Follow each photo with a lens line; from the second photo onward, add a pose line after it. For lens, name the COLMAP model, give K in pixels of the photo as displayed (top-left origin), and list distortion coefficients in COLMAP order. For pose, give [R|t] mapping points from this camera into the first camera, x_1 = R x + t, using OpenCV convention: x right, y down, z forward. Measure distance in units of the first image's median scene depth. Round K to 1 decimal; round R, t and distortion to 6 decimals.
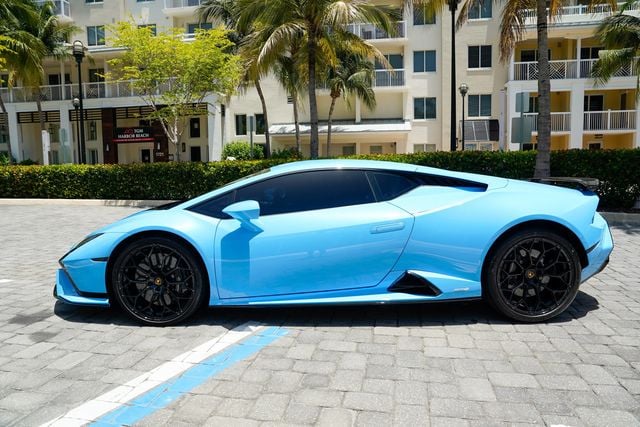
lens RADIAL K [[433.6, 0, 320.3], [0, 433.6, 212.1], [0, 0, 1]] dist [-0.041104, 0.005606]
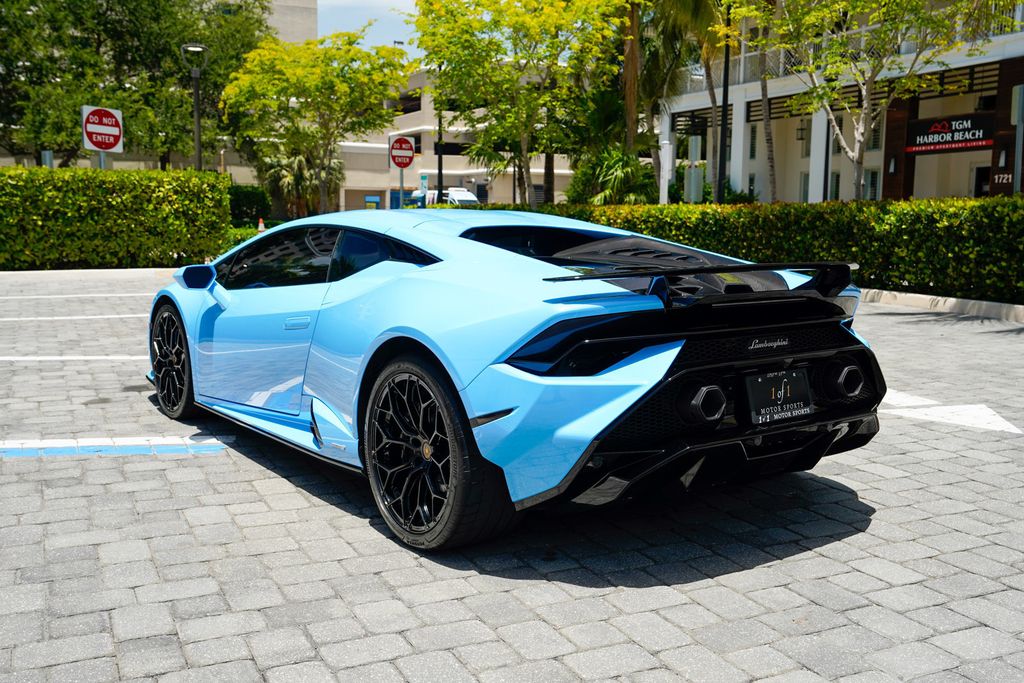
lens RADIAL K [[992.9, 0, 511.1], [0, 992.9, 356.7], [0, 0, 1]] dist [0.023719, 0.000000]
pose [[0.576760, 0.128824, -0.806692, 1.416936], [-0.092240, 0.991442, 0.092380, -0.071116], [0.811690, 0.021128, 0.583707, 0.412990]]
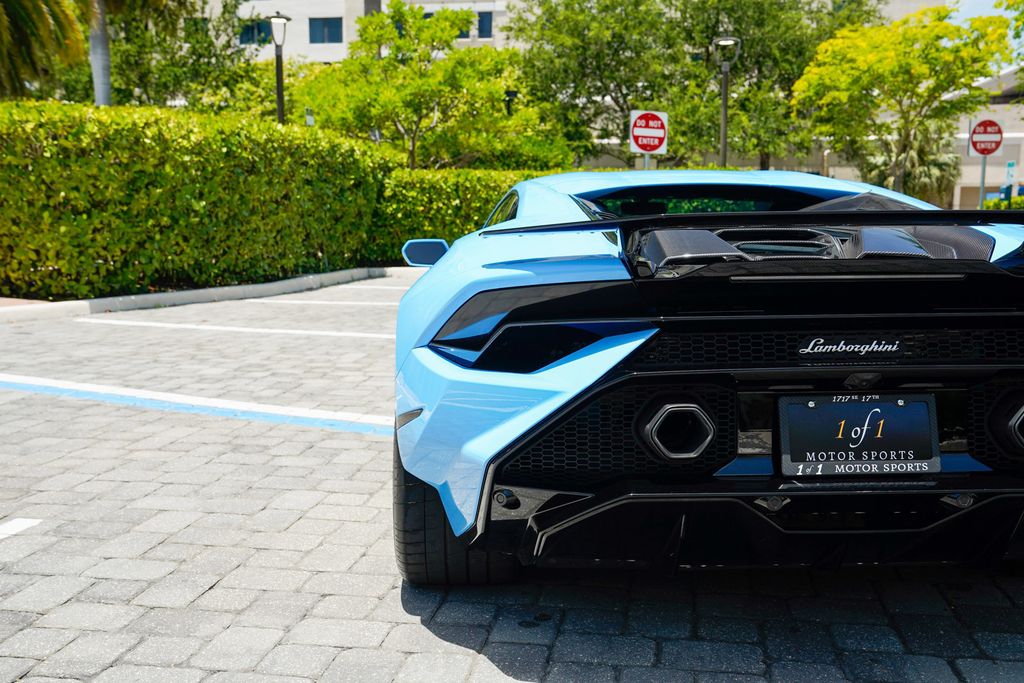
lens RADIAL K [[992.9, 0, 511.6], [0, 992.9, 356.2], [0, 0, 1]] dist [0.023719, 0.000000]
pose [[0.002660, 0.144044, -0.989568, 1.347844], [-0.089059, 0.985673, 0.143238, -0.078342], [0.996023, 0.087748, 0.015451, 1.042915]]
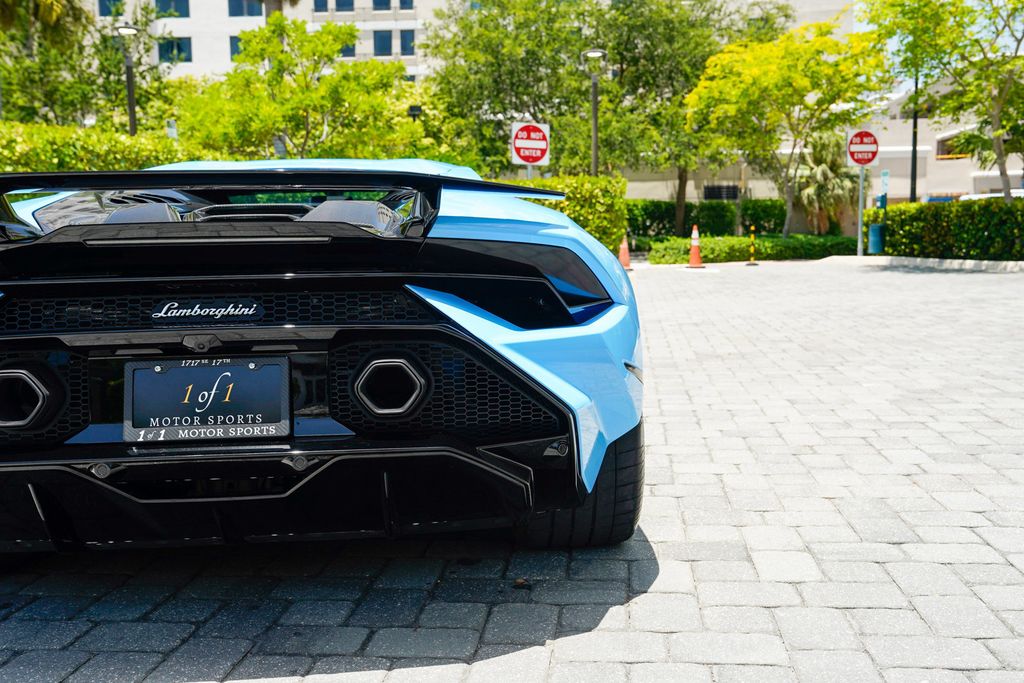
lens RADIAL K [[992.9, 0, 514.5], [0, 992.9, 348.7], [0, 0, 1]] dist [0.023719, 0.000000]
pose [[0.057531, 0.118917, -0.991236, 1.353601], [-0.076772, 0.990467, 0.114369, -0.075173], [0.995388, 0.069519, 0.066112, 1.430421]]
